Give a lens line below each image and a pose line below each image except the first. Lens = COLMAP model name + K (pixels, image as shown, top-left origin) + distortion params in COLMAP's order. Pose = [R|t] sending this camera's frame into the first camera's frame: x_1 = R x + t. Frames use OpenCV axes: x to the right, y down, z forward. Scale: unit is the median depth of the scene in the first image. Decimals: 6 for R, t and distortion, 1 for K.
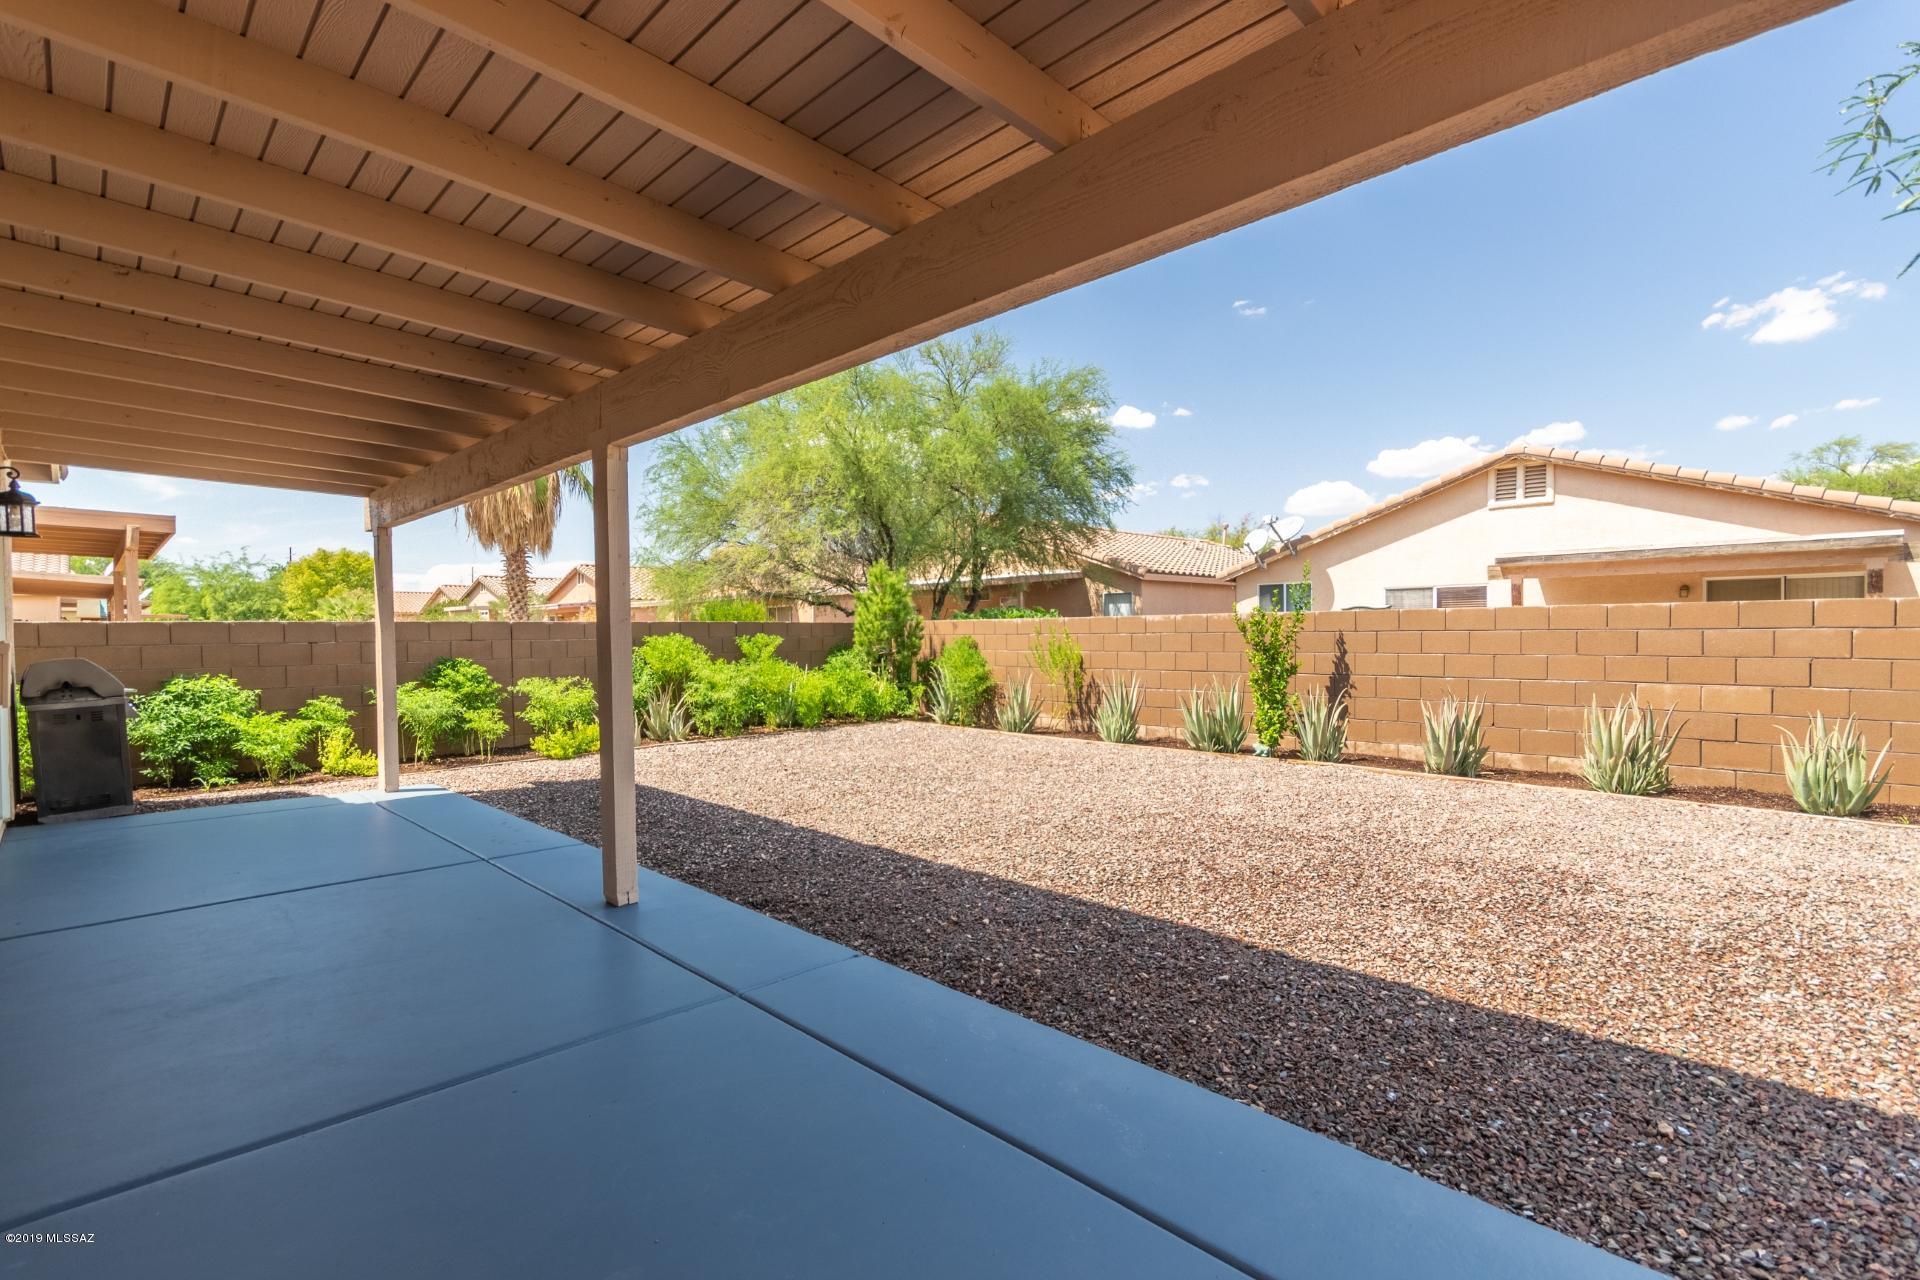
lens RADIAL K [[877.9, 0, 975.2], [0, 877.9, 643.5], [0, 0, 1]] dist [0.030206, -0.000404]
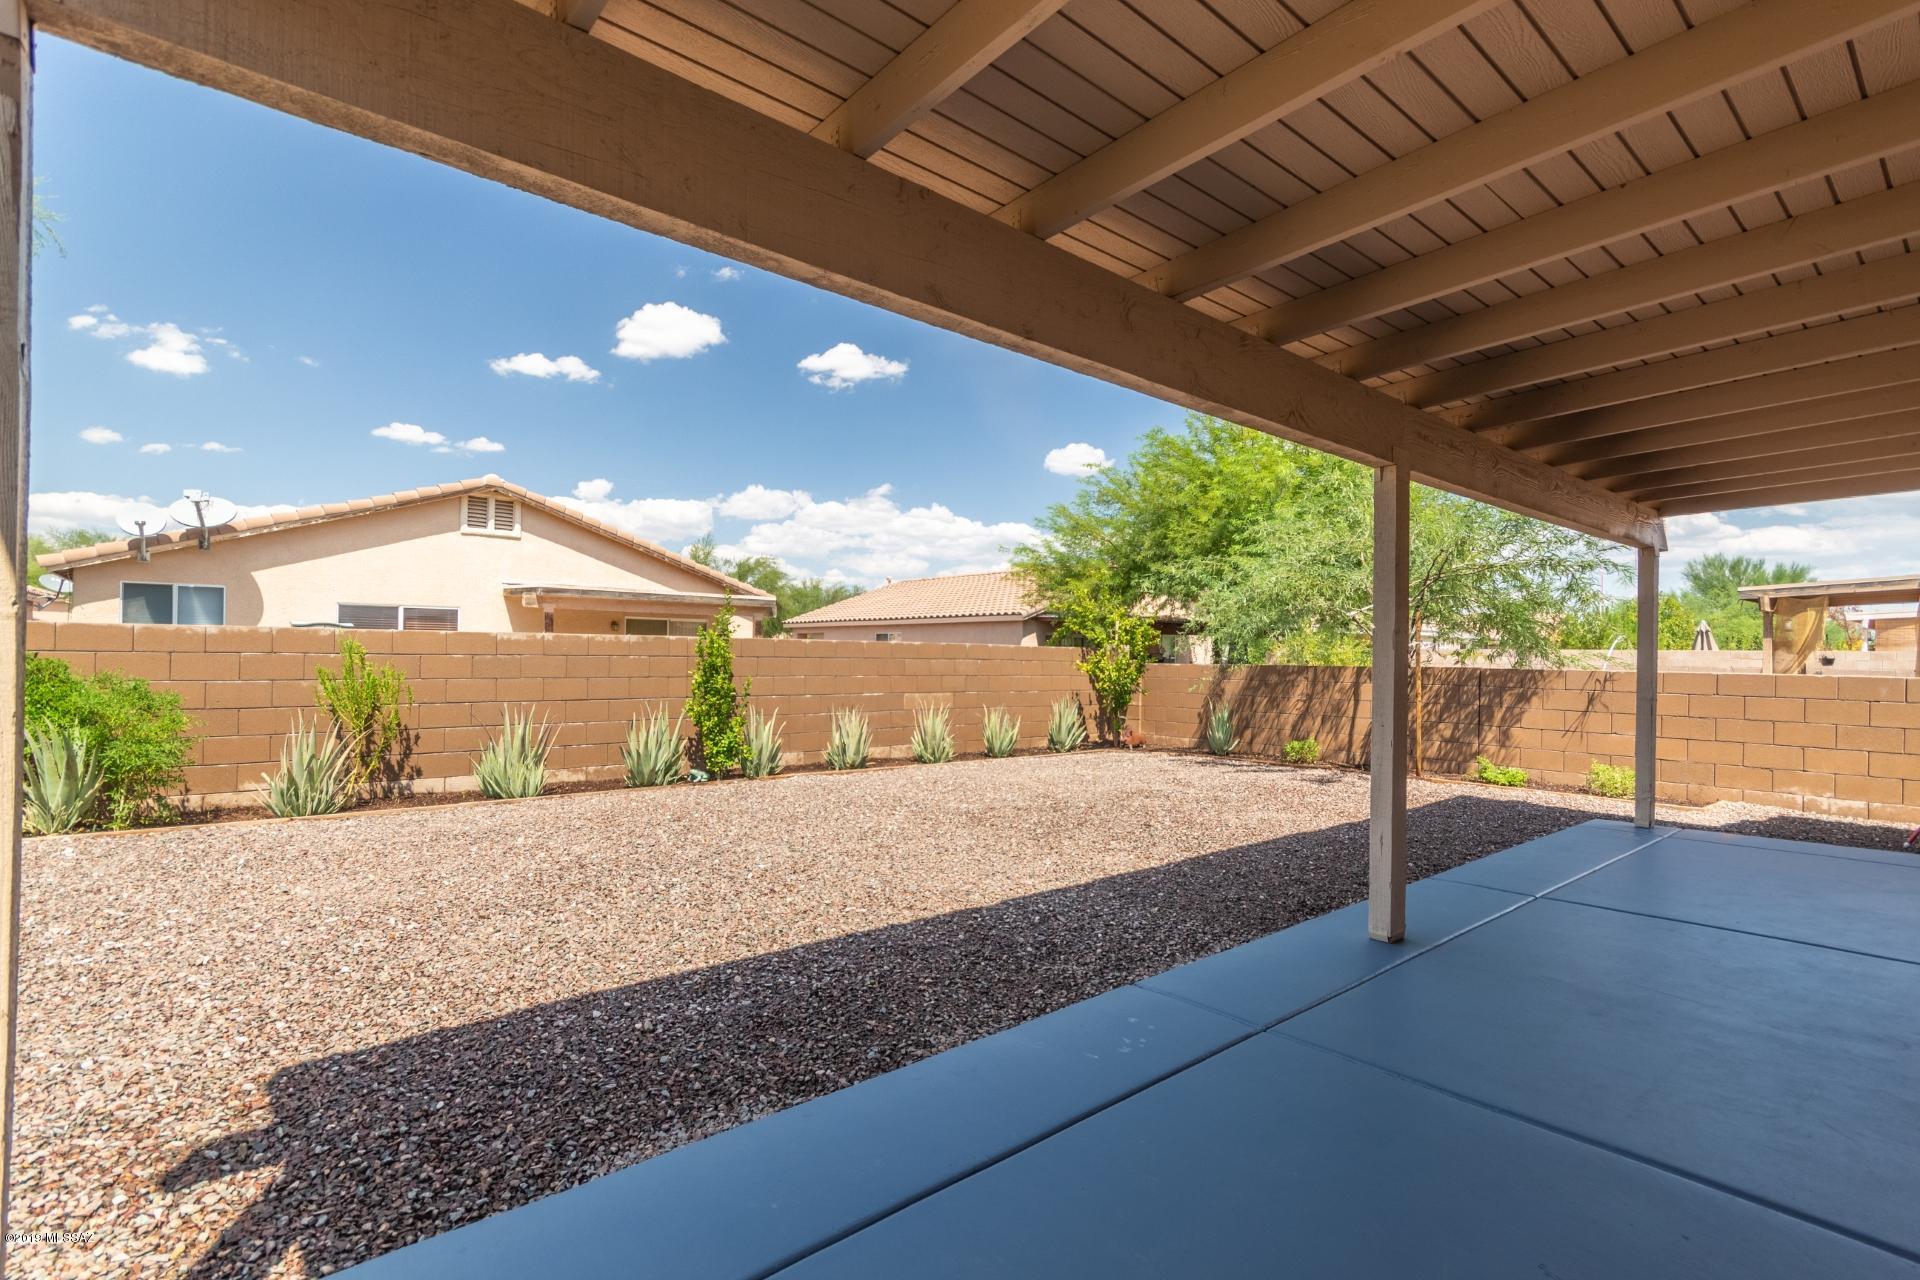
lens RADIAL K [[877.9, 0, 943.8], [0, 877.9, 650.3], [0, 0, 1]] dist [0.030206, -0.000404]
pose [[0.102675, 0.015680, 0.994591, -0.372519], [0.002449, 0.999869, -0.016016, -0.001787], [-0.994712, 0.004080, 0.102623, 0.362300]]
